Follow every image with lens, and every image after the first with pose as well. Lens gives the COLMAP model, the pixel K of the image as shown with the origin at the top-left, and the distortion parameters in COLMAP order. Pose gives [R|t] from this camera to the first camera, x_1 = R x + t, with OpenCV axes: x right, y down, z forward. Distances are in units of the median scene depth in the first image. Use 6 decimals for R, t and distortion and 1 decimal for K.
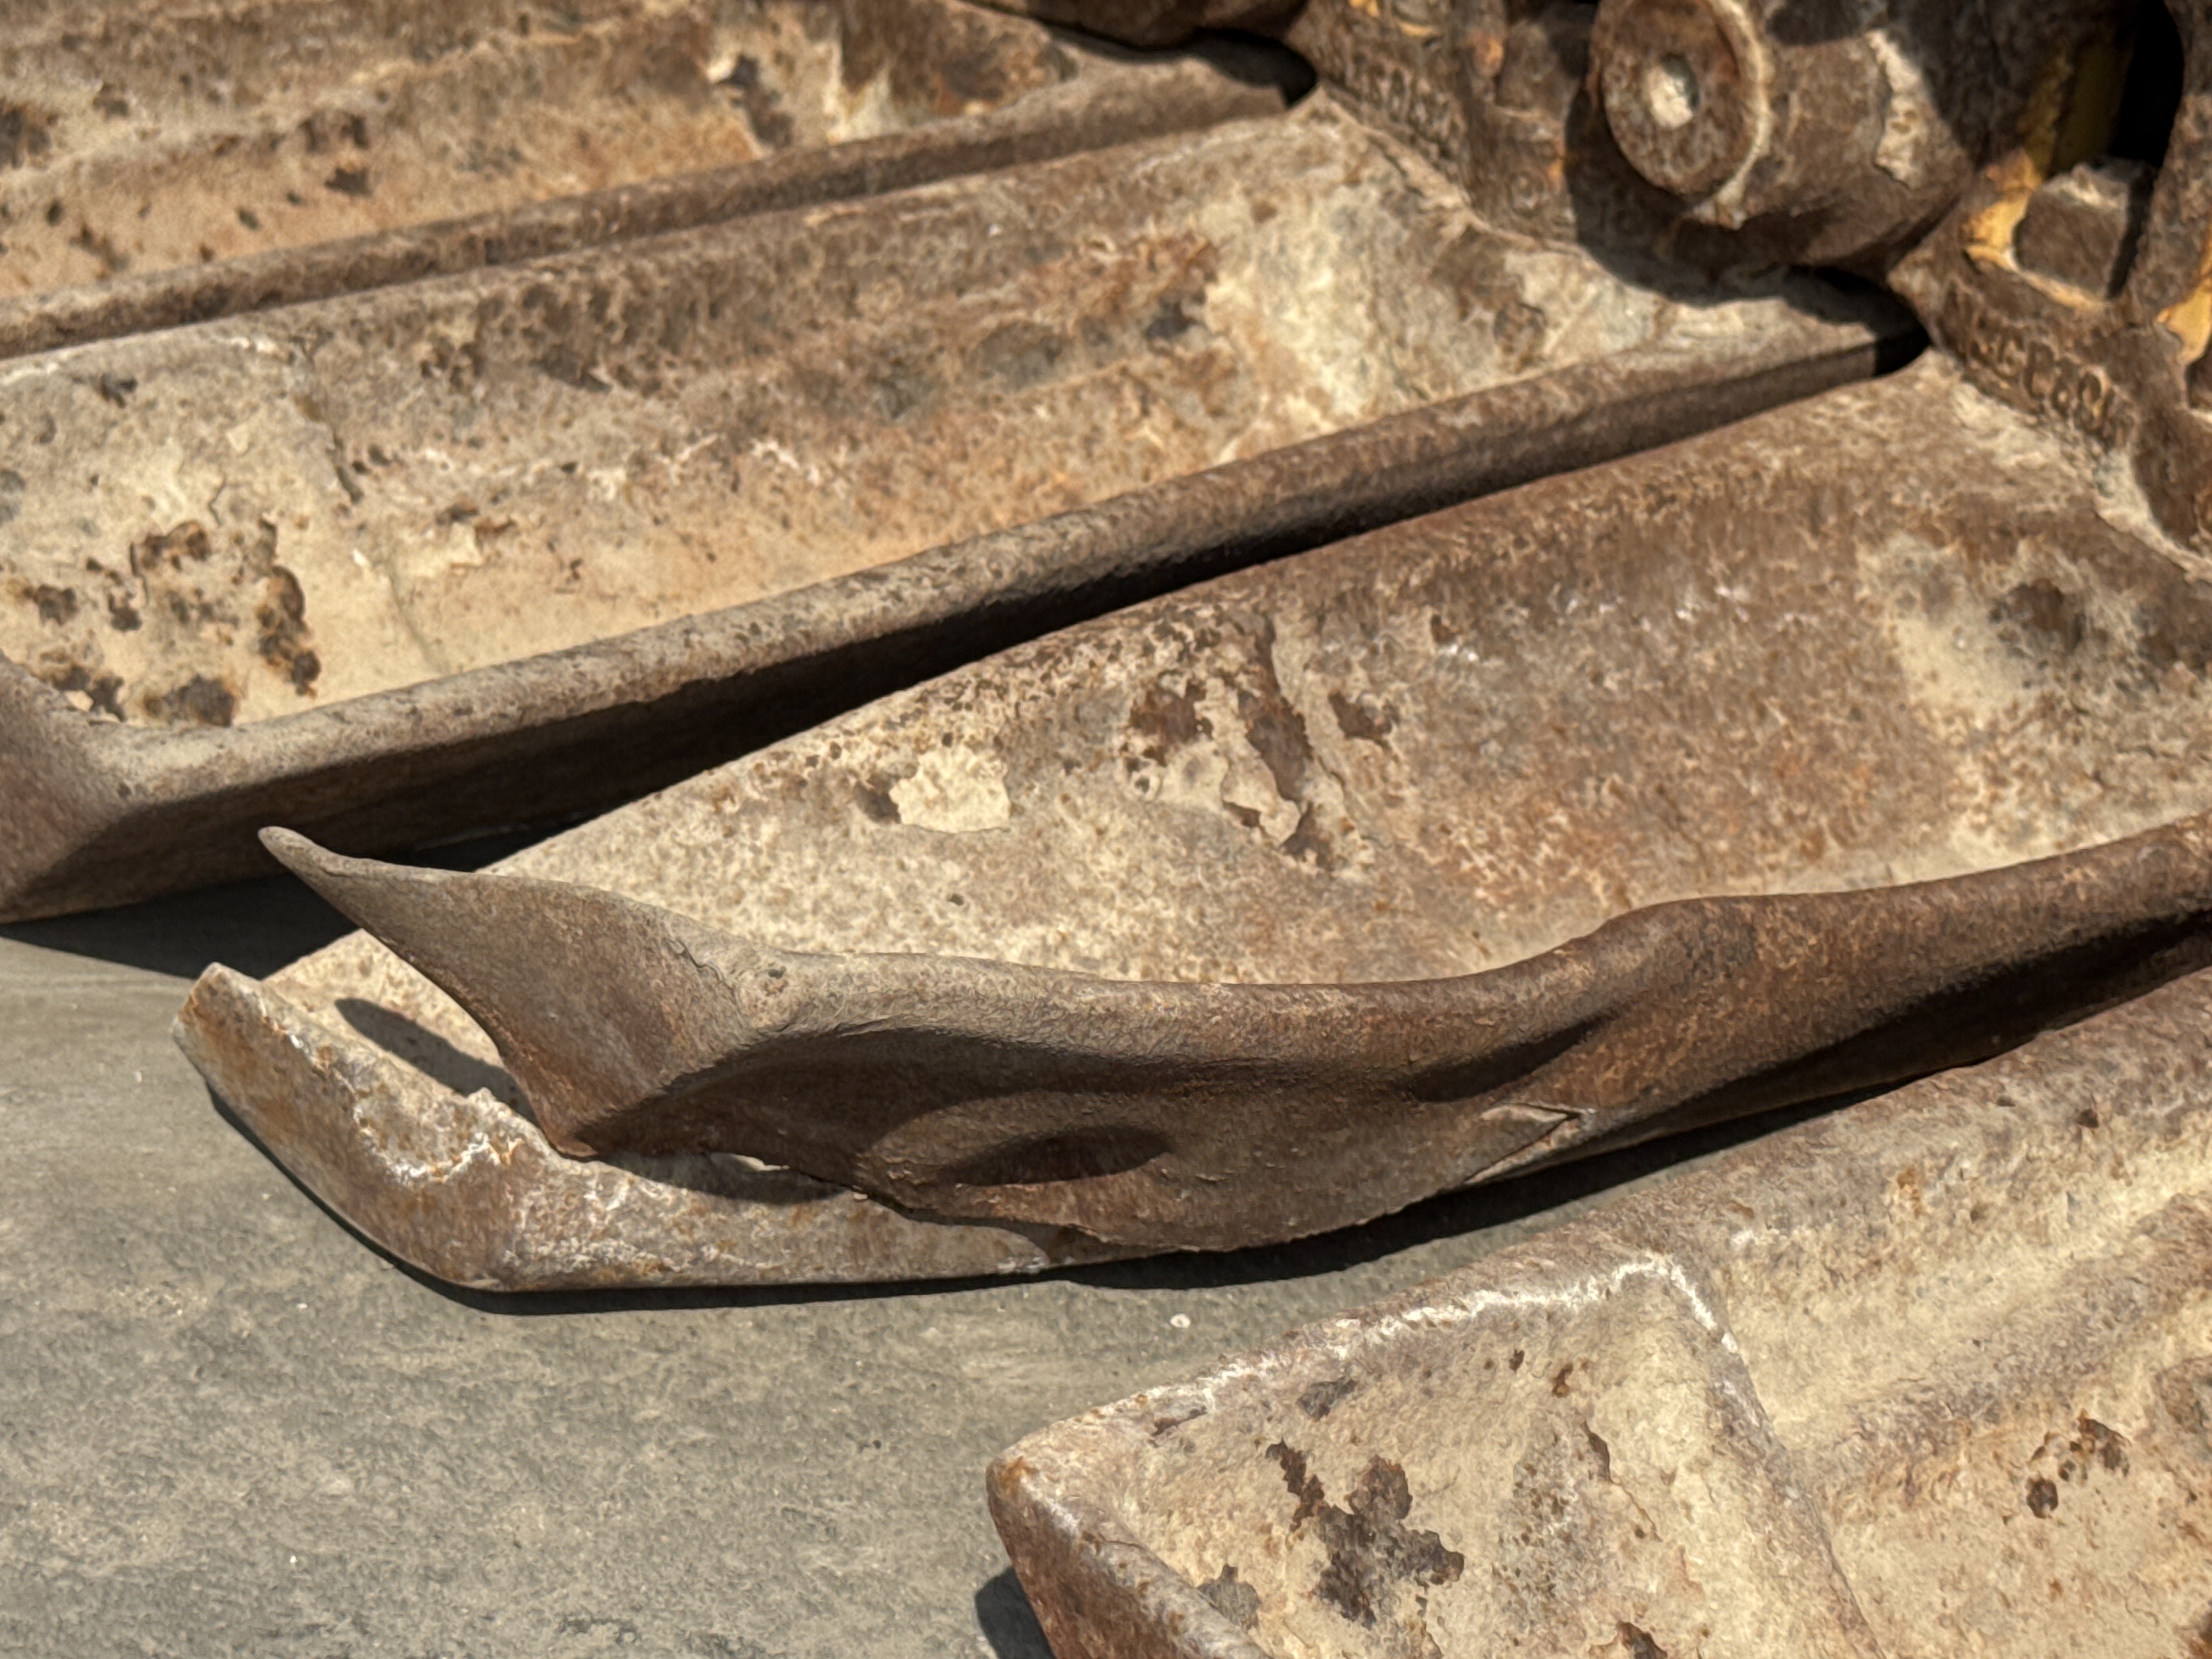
lens RADIAL K [[4598.7, 0, 1106.0], [0, 4598.7, 829.5], [0, 0, 1]] dist [0.096219, 0.207361]
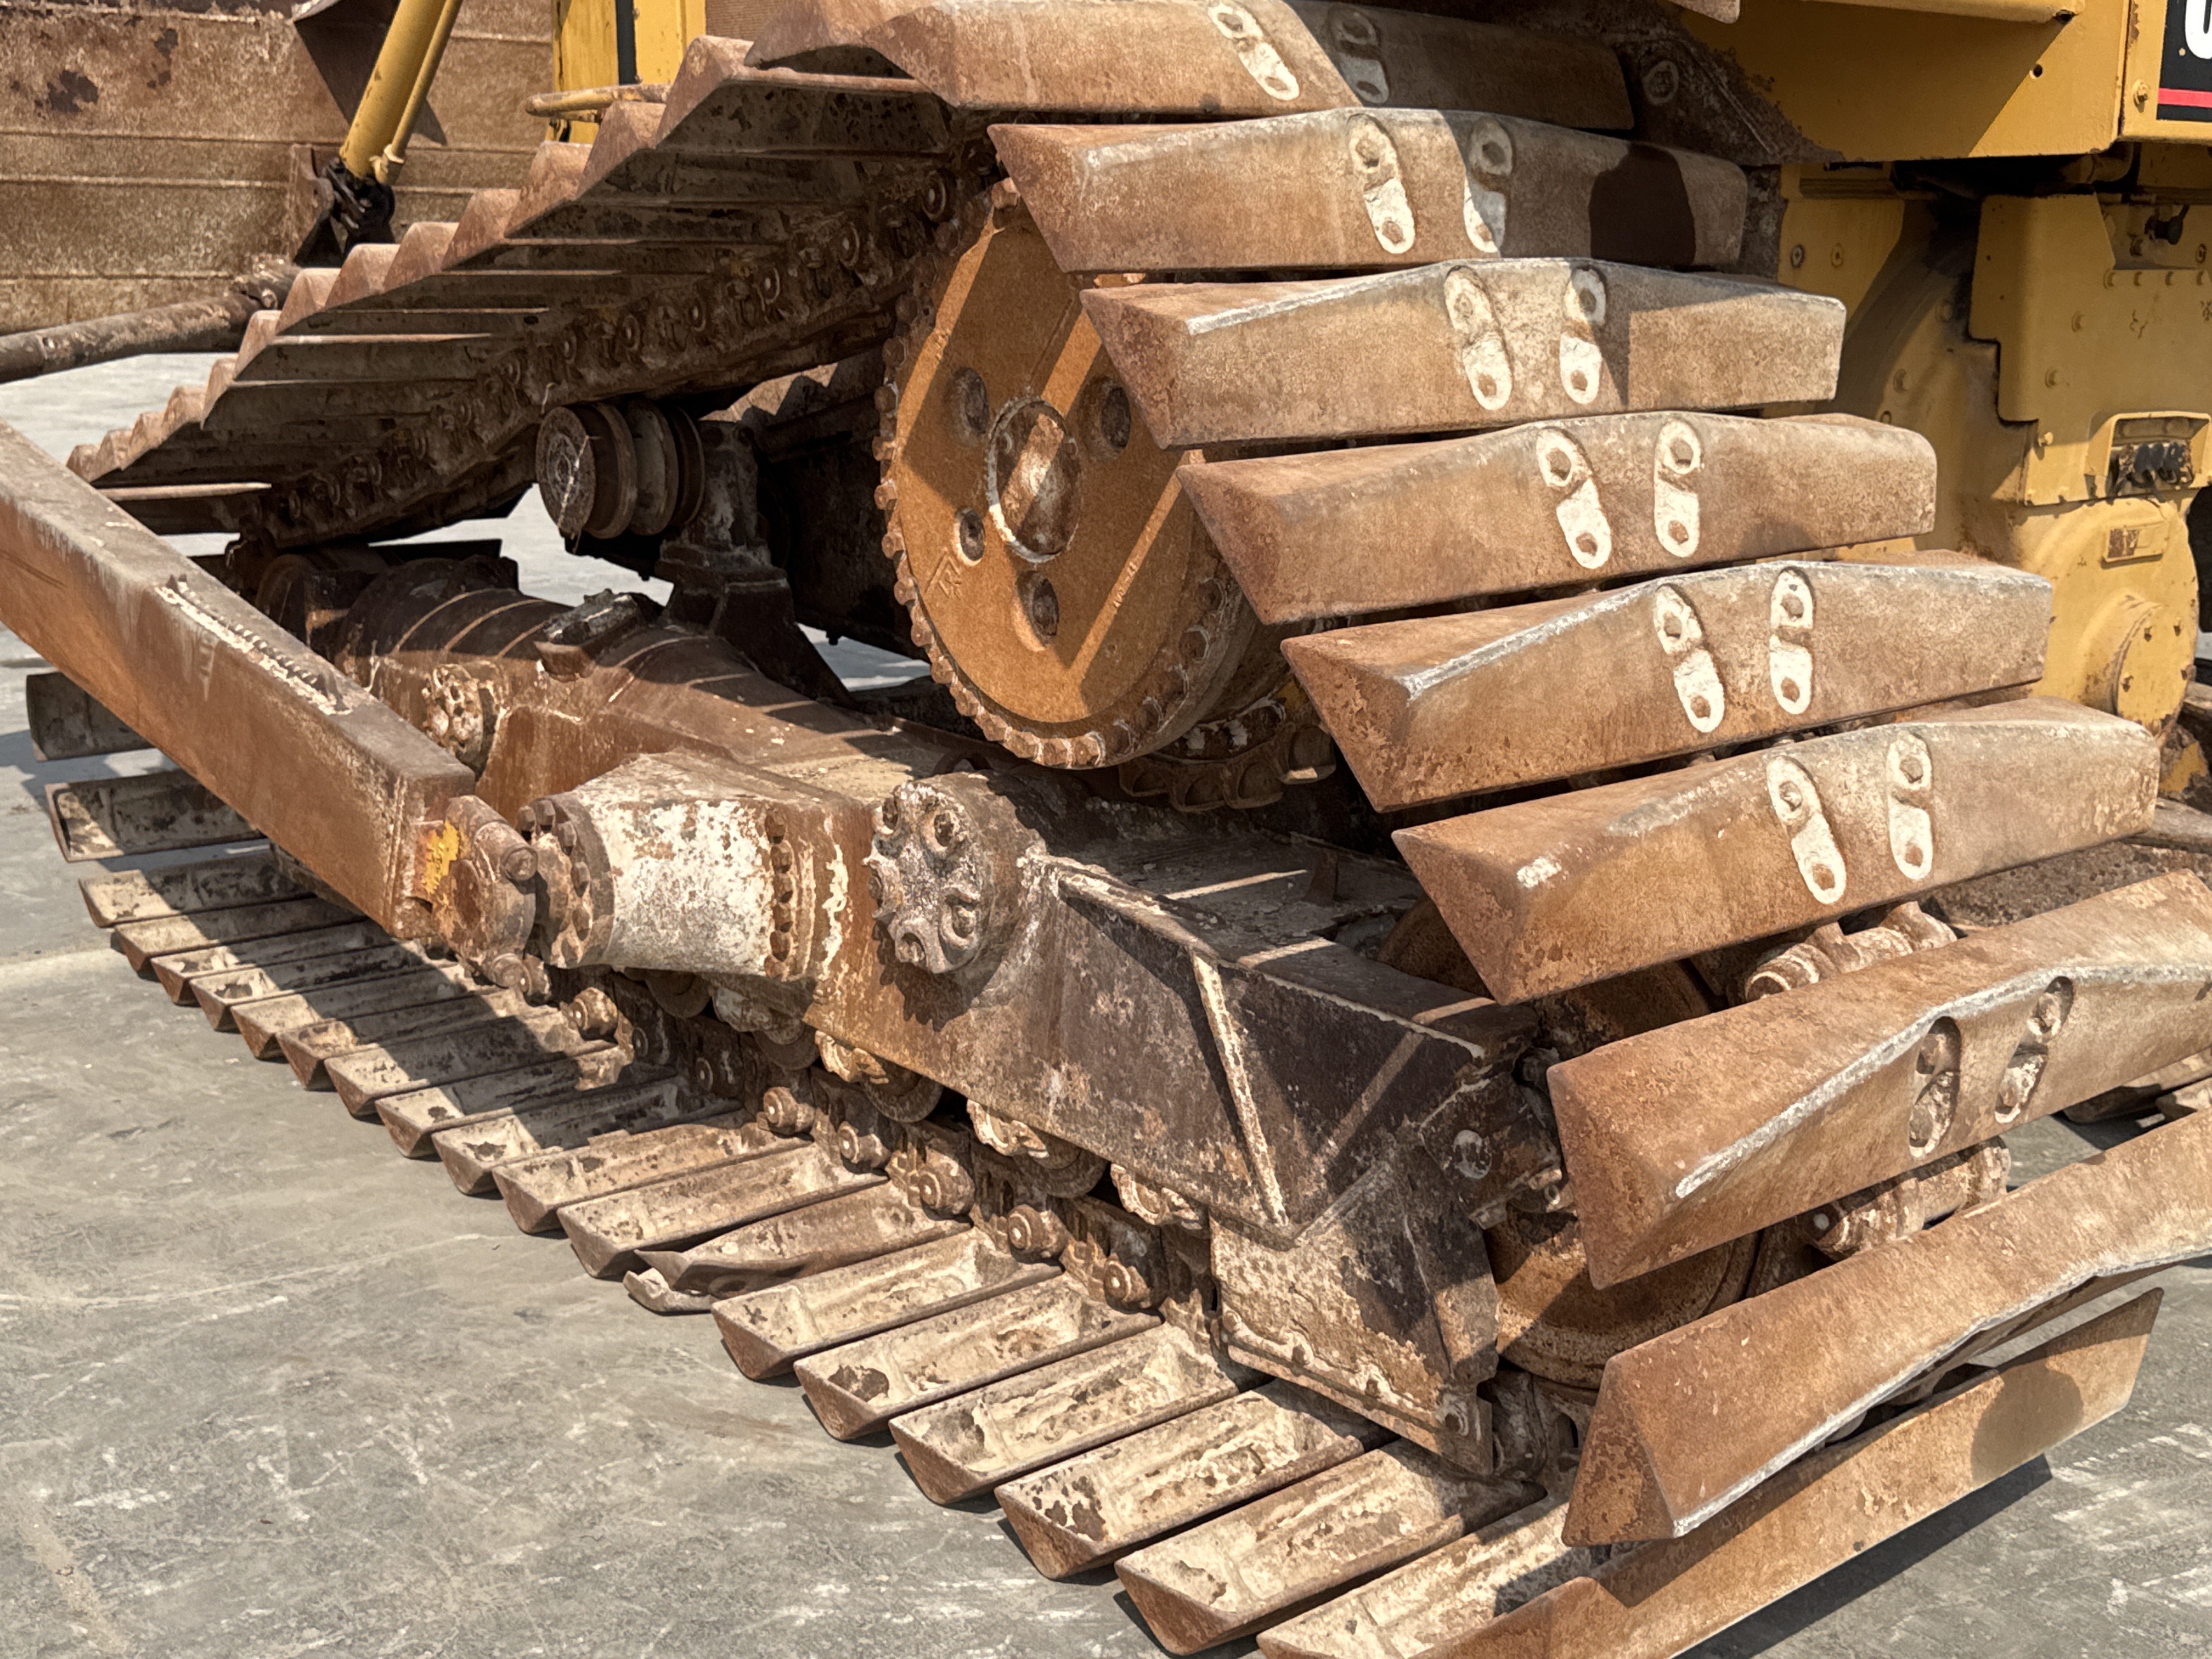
lens RADIAL K [[2442.9, 0, 1106.0], [0, 2442.9, 829.5], [0, 0, 1]] dist [0.163280, -0.004296]
pose [[0.998711, -0.050735, 0.001430, 0.514137], [0.049469, 0.966732, -0.250963, 0.313562], [0.011350, 0.250710, 0.967996, -2.568815]]
